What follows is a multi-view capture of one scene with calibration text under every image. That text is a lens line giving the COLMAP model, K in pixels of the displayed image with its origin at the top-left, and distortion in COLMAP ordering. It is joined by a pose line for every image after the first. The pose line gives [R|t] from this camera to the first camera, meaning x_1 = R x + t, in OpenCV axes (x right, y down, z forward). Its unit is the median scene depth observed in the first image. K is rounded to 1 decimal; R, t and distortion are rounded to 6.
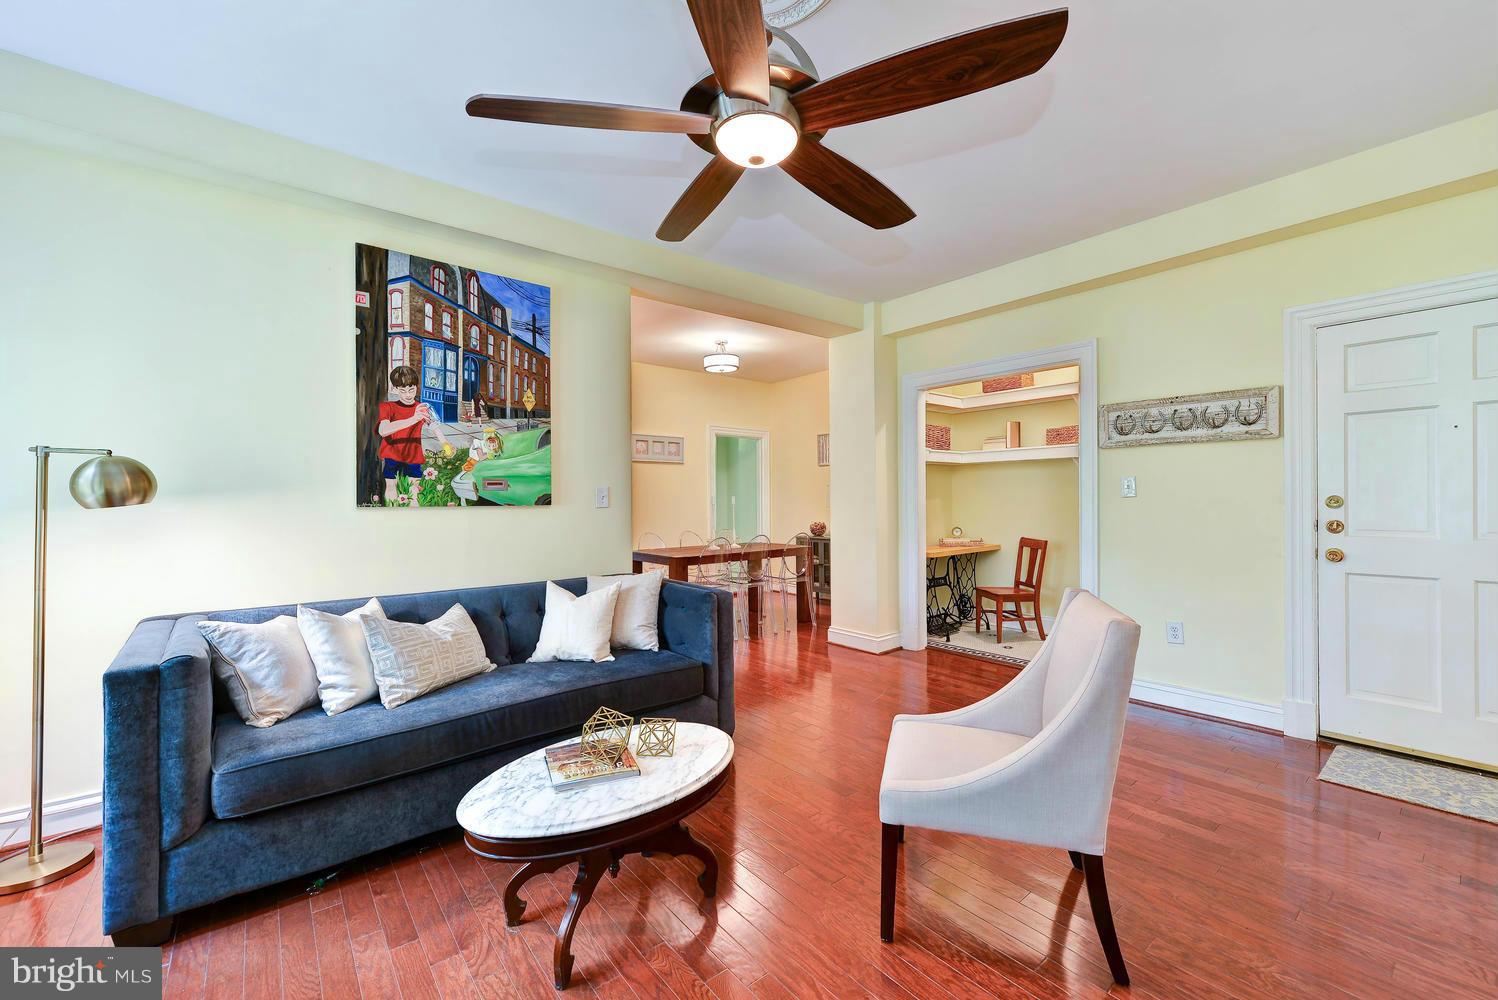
lens RADIAL K [[604.0, 0, 751.4], [0, 604.0, 502.3], [0, 0, 1]] dist [0.000379, -0.000594]
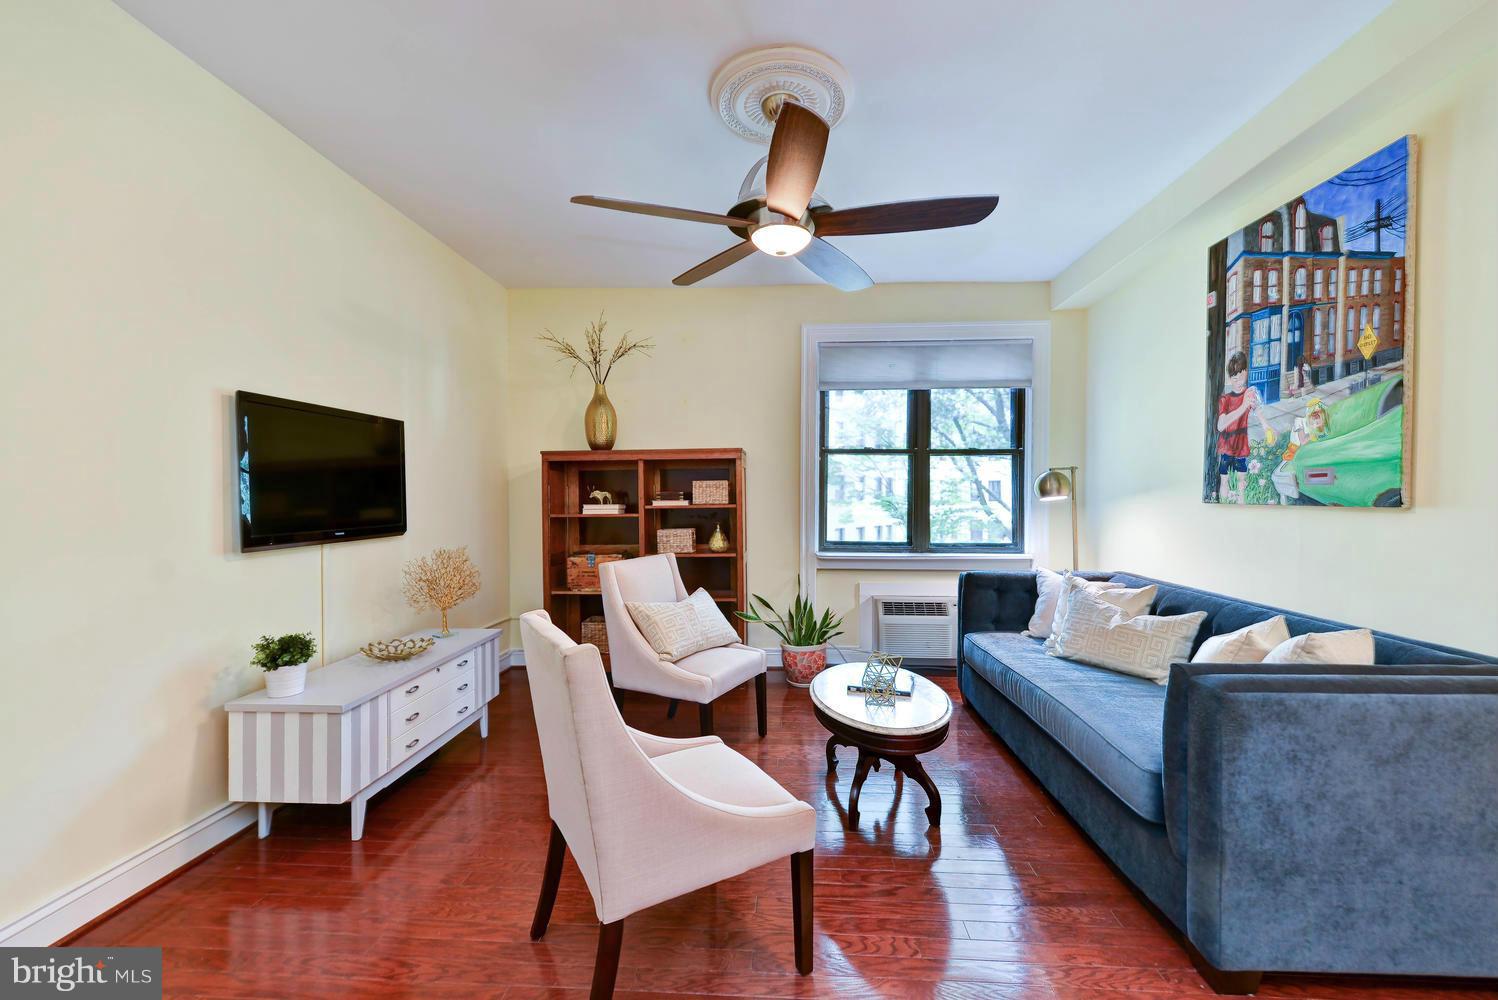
lens RADIAL K [[604.0, 0, 751.4], [0, 604.0, 502.3], [0, 0, 1]] dist [0.000379, -0.000594]
pose [[-0.683274, 0.017317, -0.729956, 0.556882], [0.001299, 0.999746, 0.022502, -0.015304], [0.730161, 0.014427, -0.683123, 0.985578]]
